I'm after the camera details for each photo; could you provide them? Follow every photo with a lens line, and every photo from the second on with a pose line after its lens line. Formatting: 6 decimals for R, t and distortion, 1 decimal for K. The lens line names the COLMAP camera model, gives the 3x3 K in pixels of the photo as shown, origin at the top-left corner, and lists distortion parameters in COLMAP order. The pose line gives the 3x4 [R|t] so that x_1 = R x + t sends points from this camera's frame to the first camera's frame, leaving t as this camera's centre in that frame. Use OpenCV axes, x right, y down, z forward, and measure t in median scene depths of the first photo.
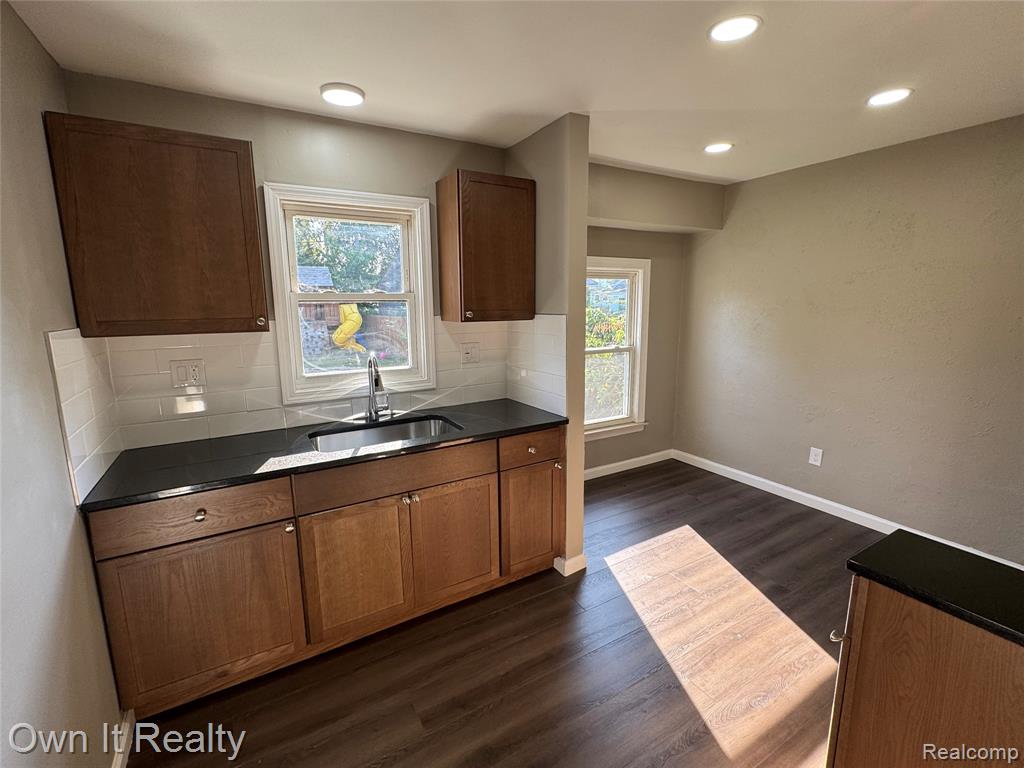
lens RADIAL K [[463.1, 0, 515.3], [0, 463.1, 384.5], [0, 0, 1]] dist [-0.002241, 0.000011]
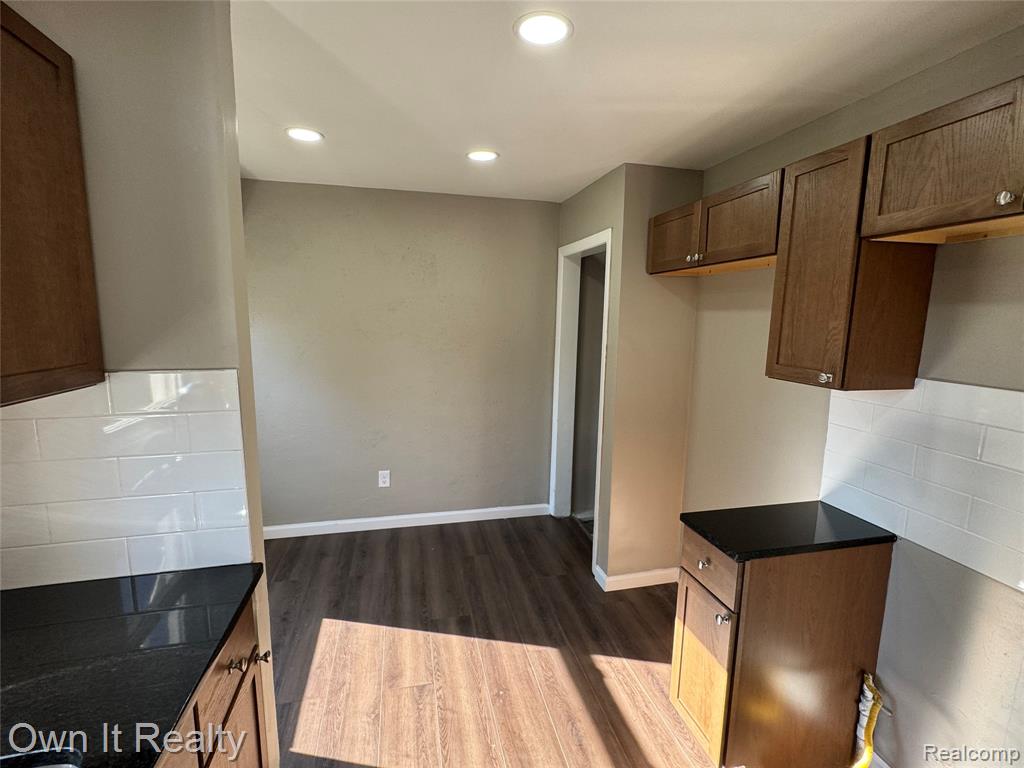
lens RADIAL K [[463.1, 0, 513.1], [0, 463.1, 381.4], [0, 0, 1]] dist [-0.002241, 0.000011]
pose [[0.295590, -0.125688, 0.947011, -0.228738], [0.152836, 0.984760, 0.082994, -0.108200], [-0.943010, 0.120205, 0.310295, 0.448964]]
